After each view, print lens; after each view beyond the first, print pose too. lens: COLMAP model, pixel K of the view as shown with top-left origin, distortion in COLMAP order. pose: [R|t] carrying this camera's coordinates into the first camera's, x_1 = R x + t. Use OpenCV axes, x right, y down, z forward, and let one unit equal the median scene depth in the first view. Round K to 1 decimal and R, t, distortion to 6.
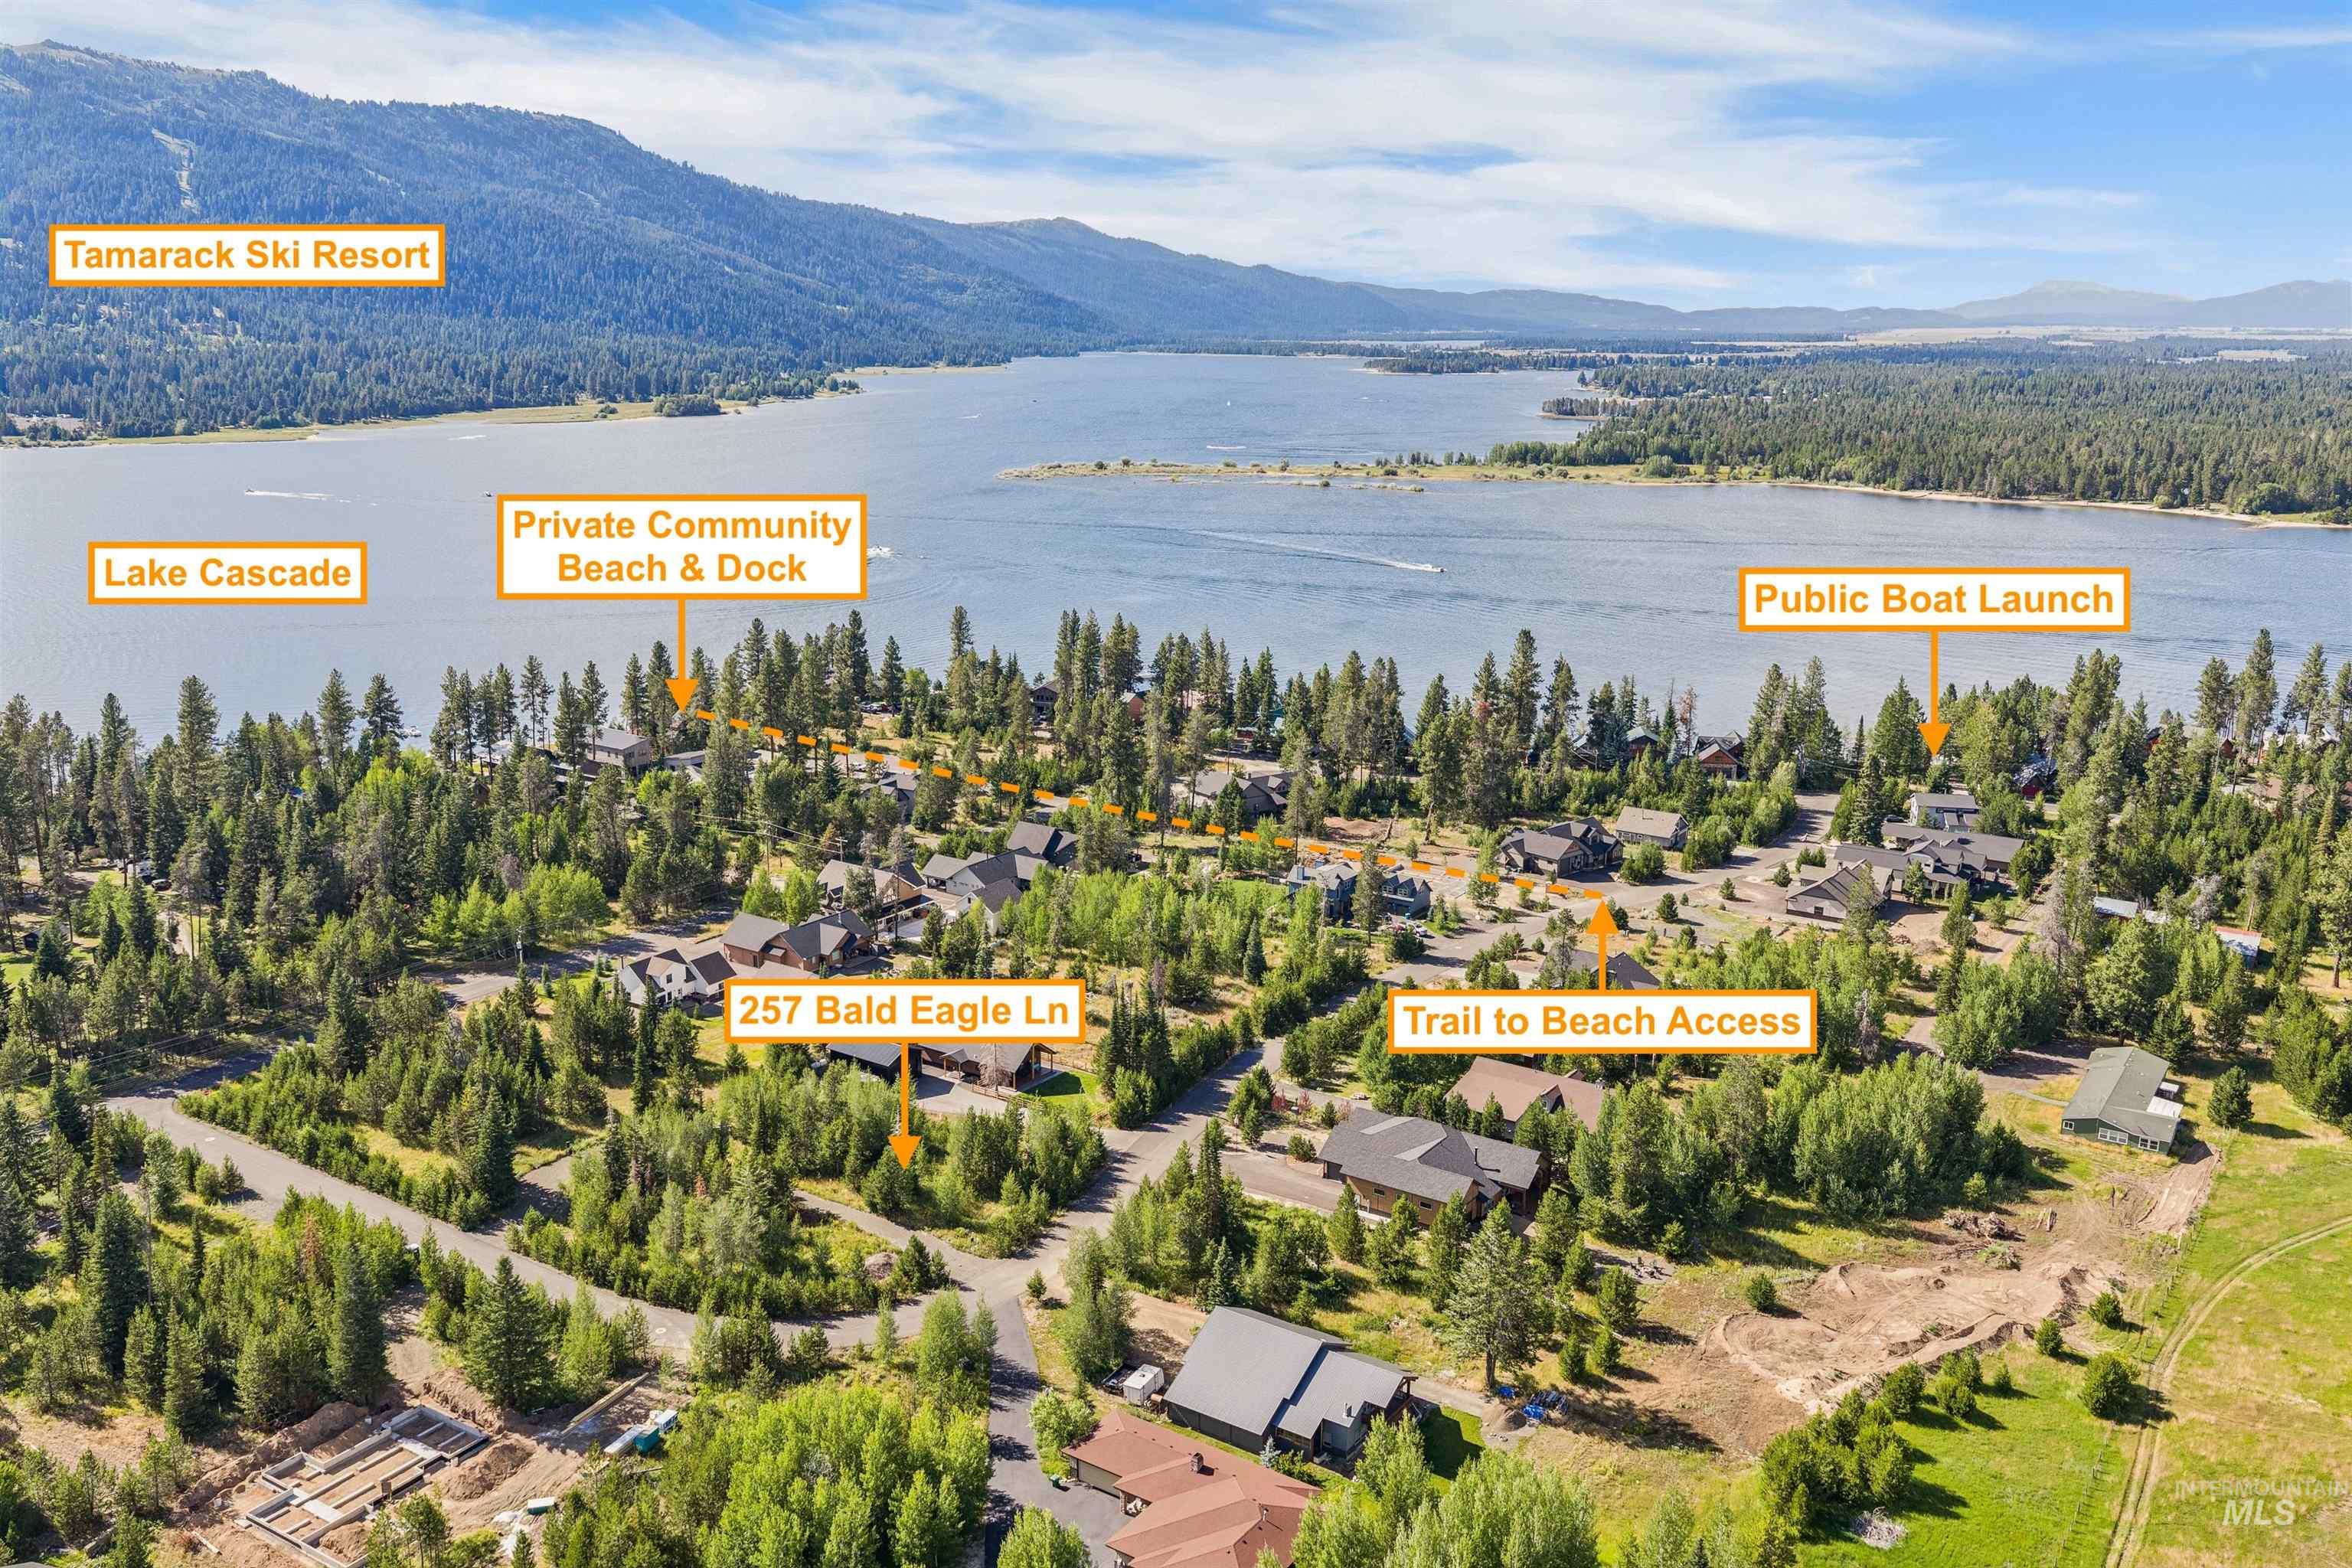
lens RADIAL K [[1923.6, 0, 1181.2], [0, 1923.6, 818.3], [0, 0, 1]] dist [0.012243, -0.016875]
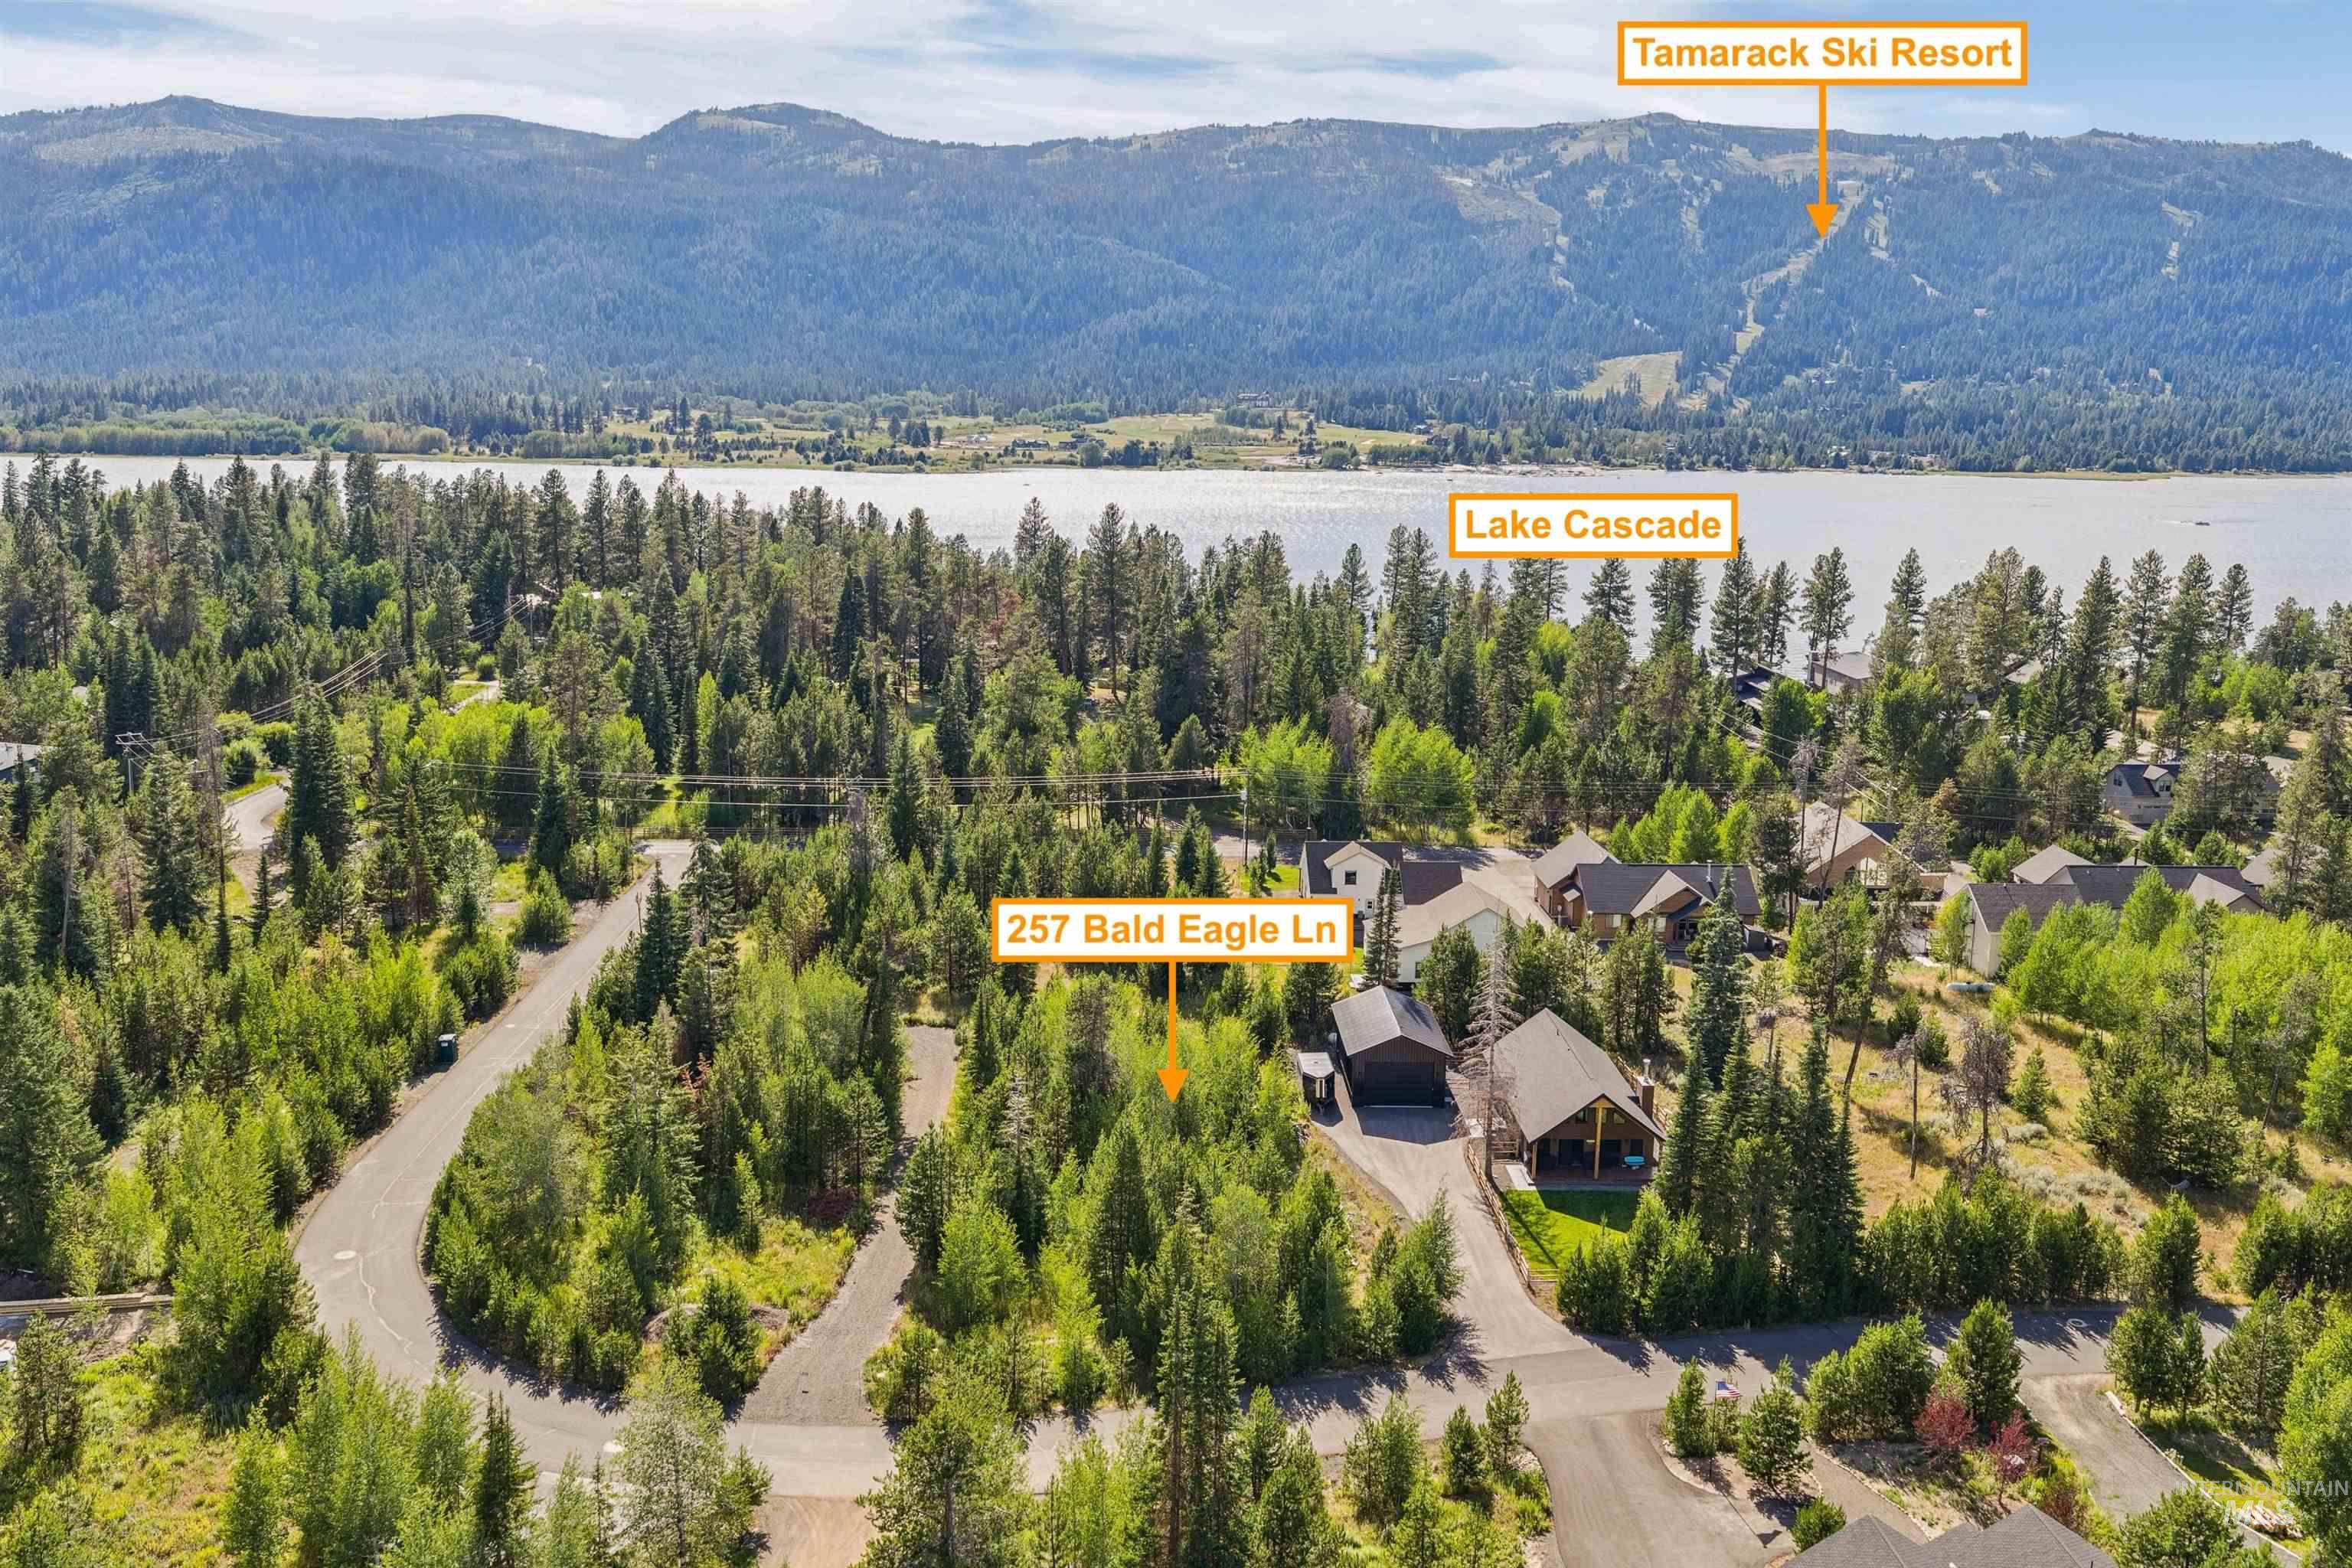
lens RADIAL K [[1990.0, 0, 1187.2], [0, 1990.0, 808.3], [0, 0, 1]] dist [0.012449, -0.023976]
pose [[0.598399, 0.167092, -0.783581, 0.125010], [-0.214143, 0.975786, 0.044543, 0.027870], [0.772050, 0.141144, 0.619691, 0.346575]]
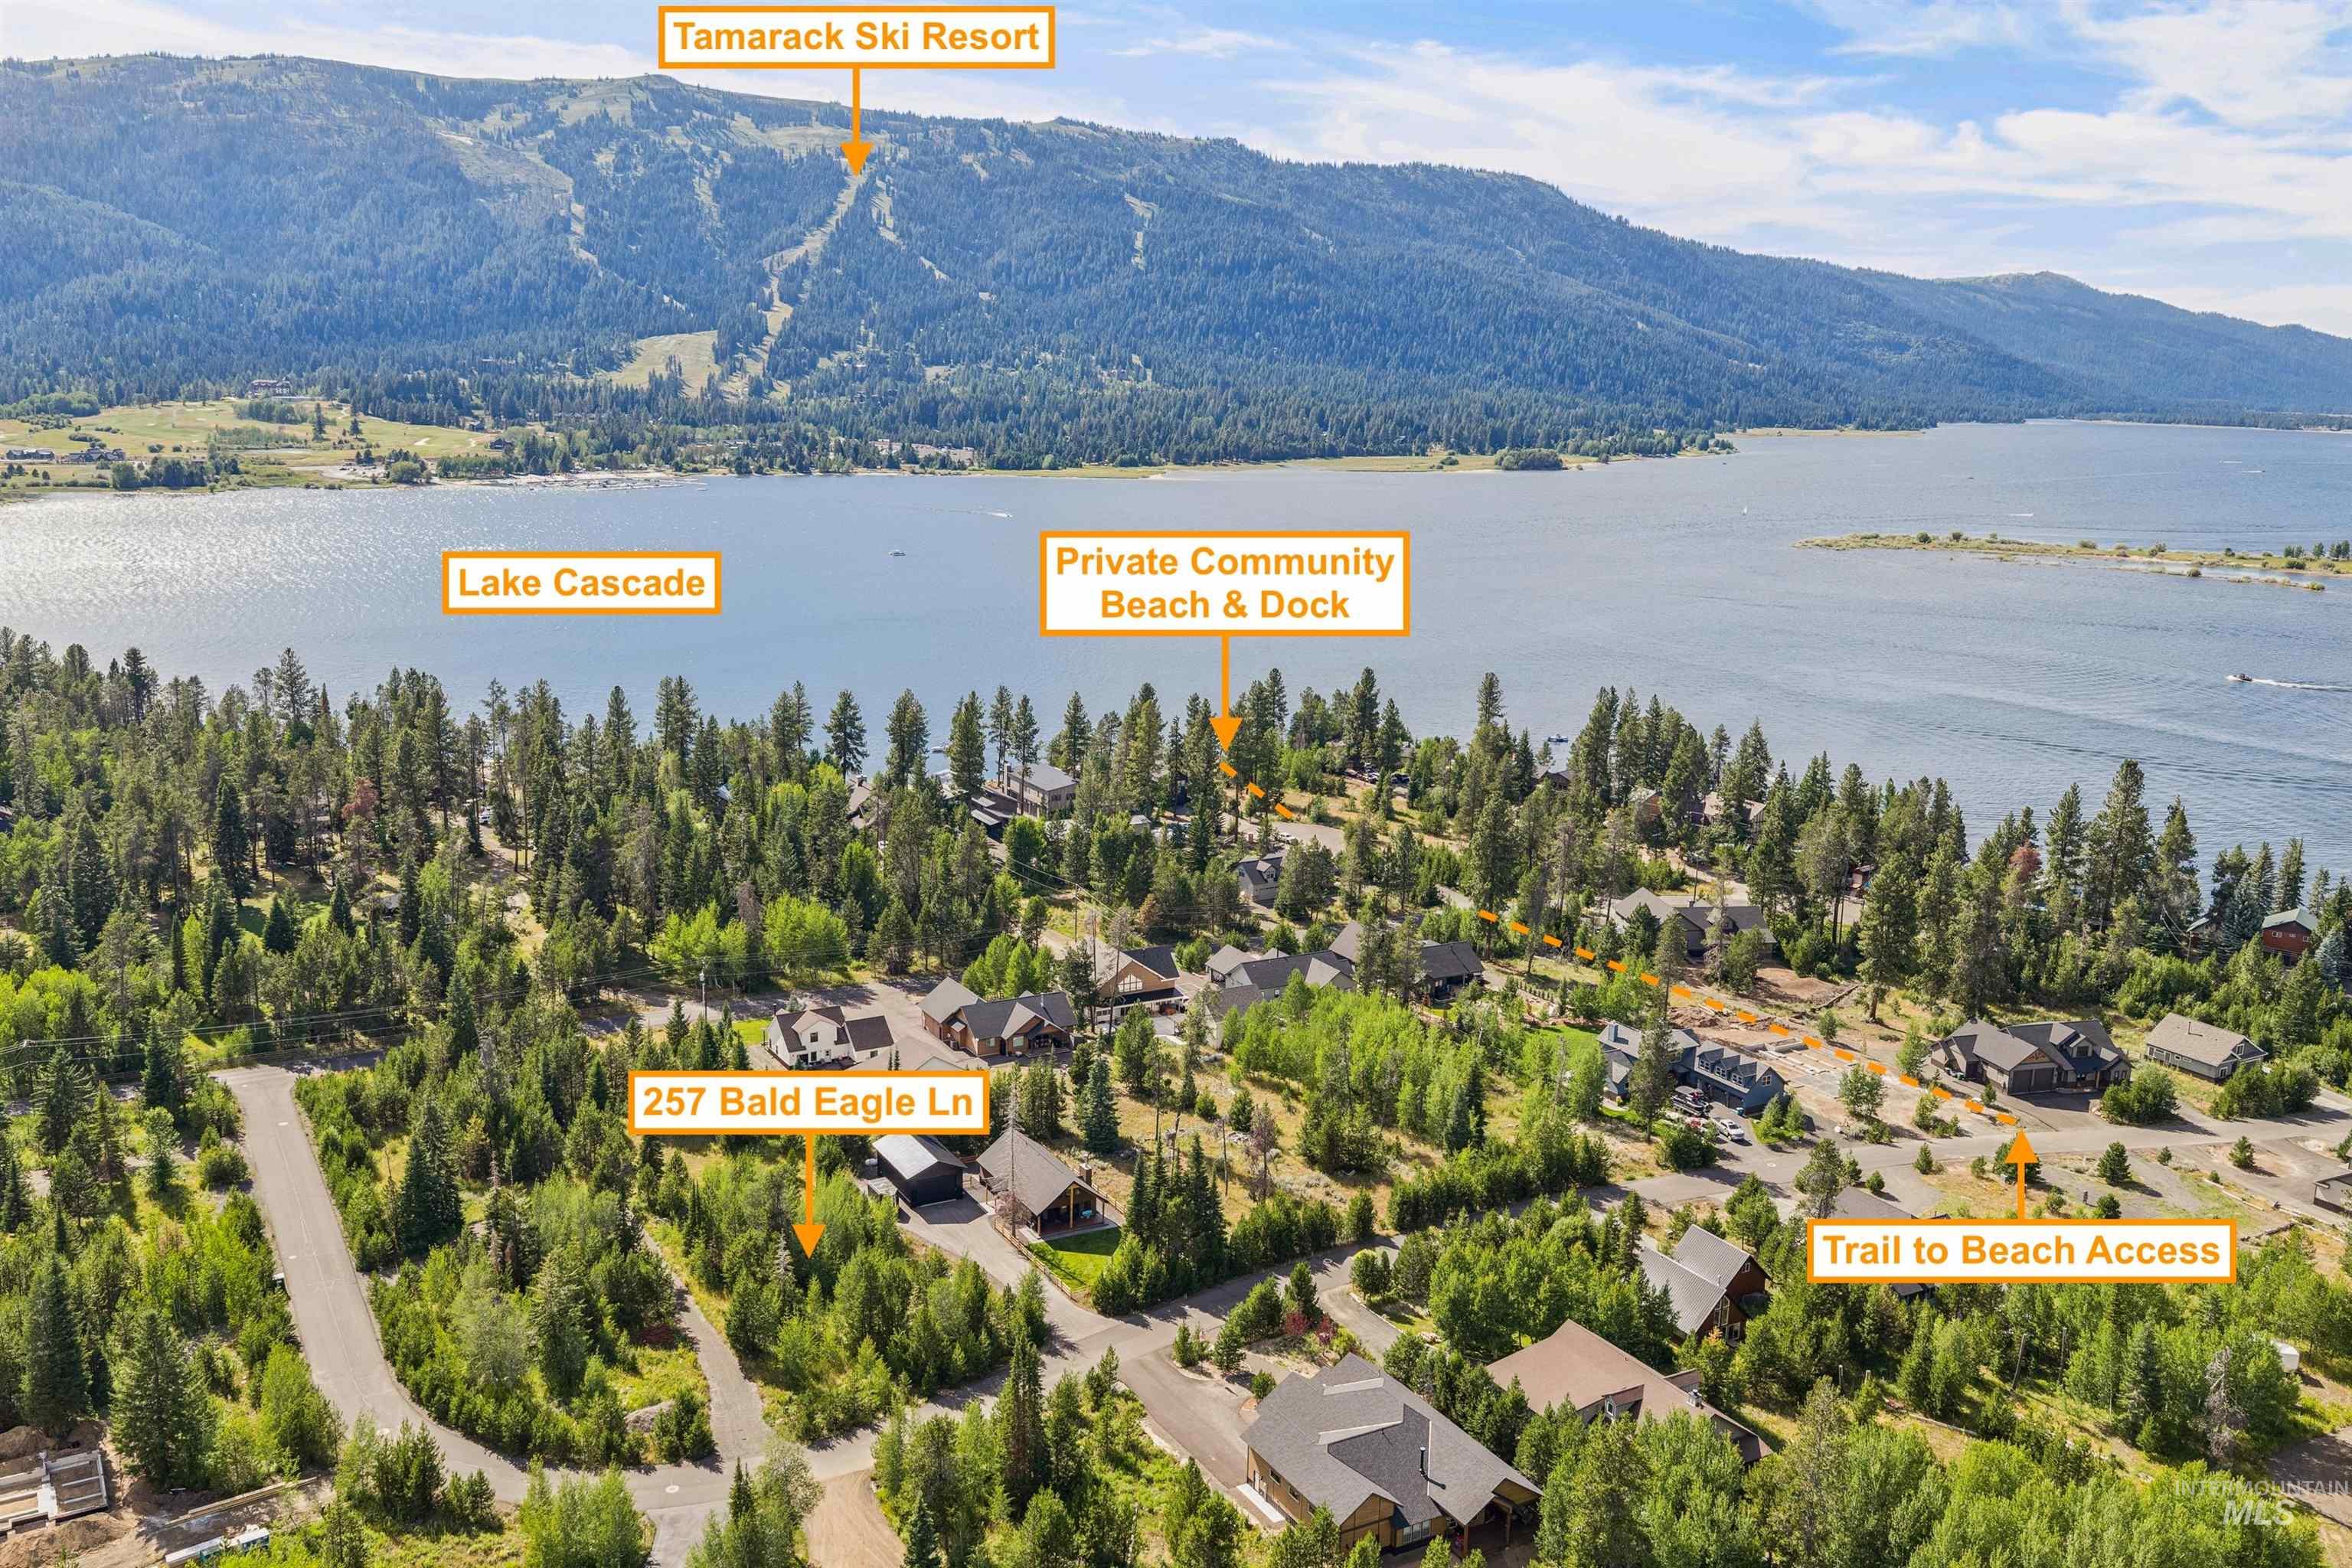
lens RADIAL K [[1990.4, 0, 1182.0], [0, 1990.4, 845.1], [0, 0, 1]] dist [0.012455, -0.014976]
pose [[0.896949, 0.117033, -0.426364, 0.172952], [-0.127129, 0.991875, 0.004817, -0.020587], [0.423463, 0.049883, 0.904539, 0.134516]]
